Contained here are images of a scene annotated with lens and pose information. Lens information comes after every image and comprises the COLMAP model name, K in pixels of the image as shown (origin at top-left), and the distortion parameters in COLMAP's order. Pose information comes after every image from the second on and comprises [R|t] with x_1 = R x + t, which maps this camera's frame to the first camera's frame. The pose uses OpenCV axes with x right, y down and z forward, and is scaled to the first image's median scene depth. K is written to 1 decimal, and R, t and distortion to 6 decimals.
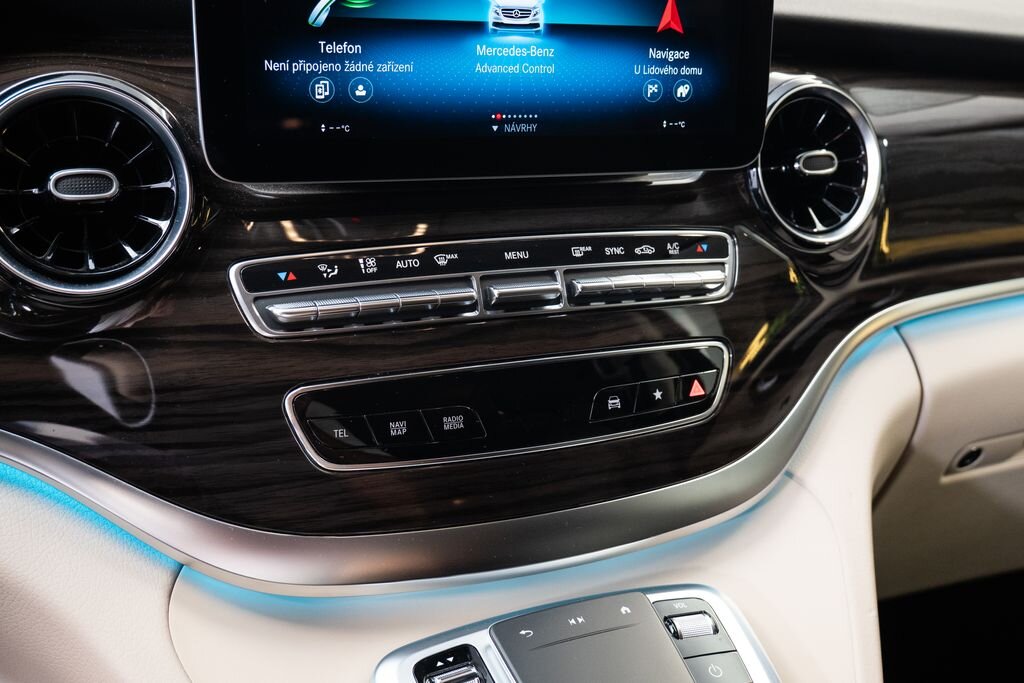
lens RADIAL K [[1067.0, 0, 516.7], [0, 1067.0, 324.3], [0, 0, 1]] dist [-0.005010, 0.006439]
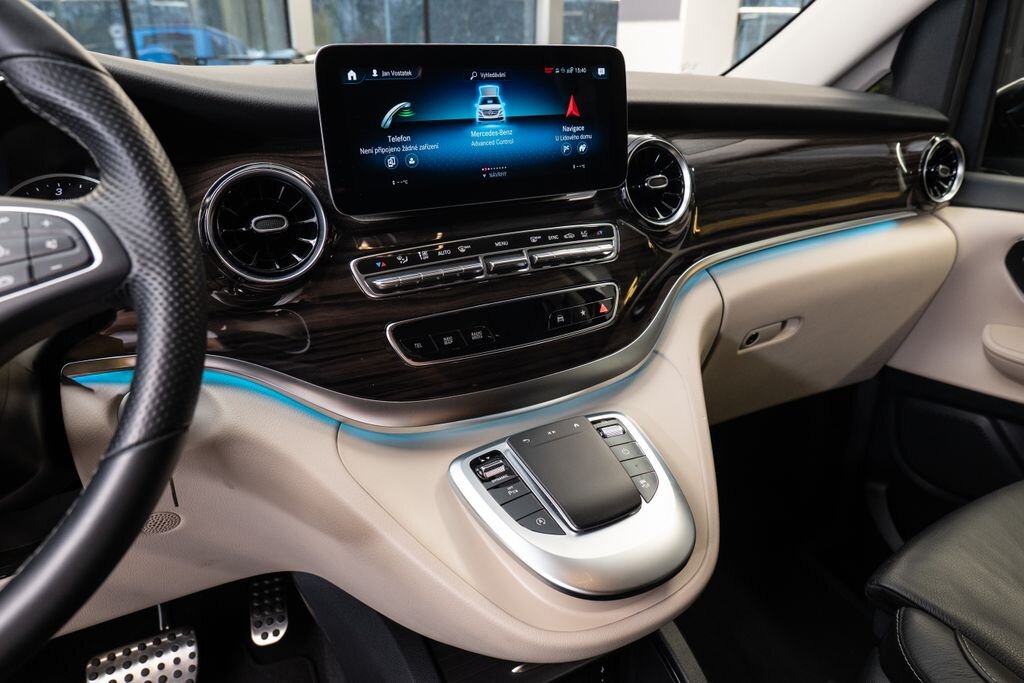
lens RADIAL K [[664.1, 0, 518.2], [0, 664.1, 331.5], [0, 0, 1]] dist [-0.040697, 0.041027]
pose [[0.994590, -0.091049, 0.050001, -0.041898], [0.088832, 0.995034, 0.044891, 0.036846], [-0.053840, -0.040206, 0.997740, -0.153641]]
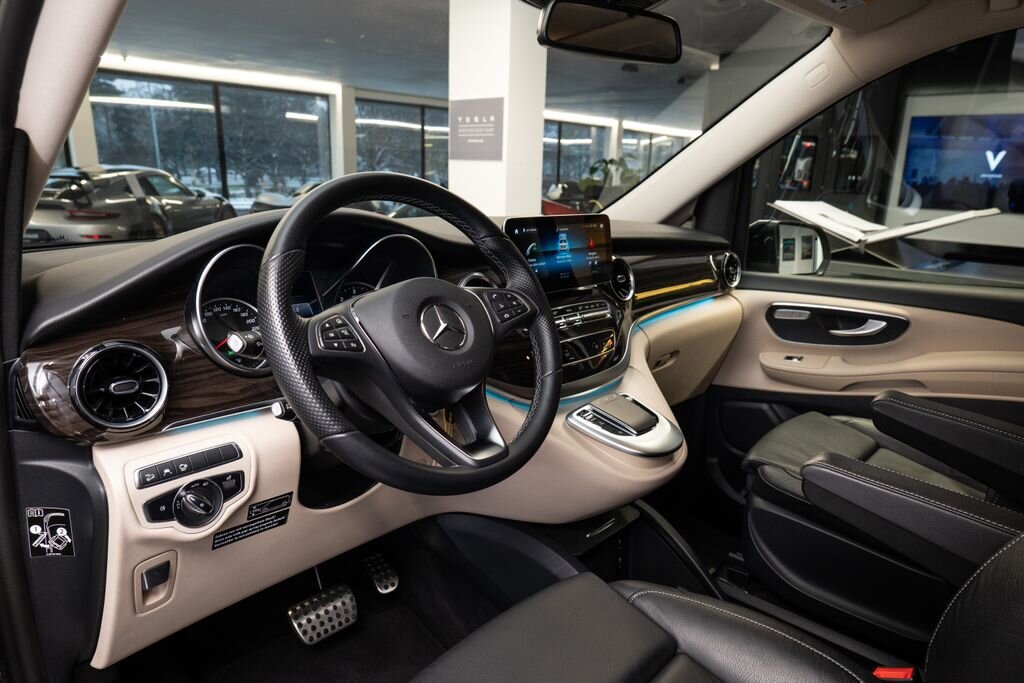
lens RADIAL K [[645.2, 0, 512.4], [0, 645.2, 377.2], [0, 0, 1]] dist [-0.001212, 0.000176]
pose [[0.919427, -0.158033, 0.360110, -1.007936], [0.171315, 0.985203, -0.005046, 0.139857], [-0.353984, 0.066332, 0.932896, -0.997671]]
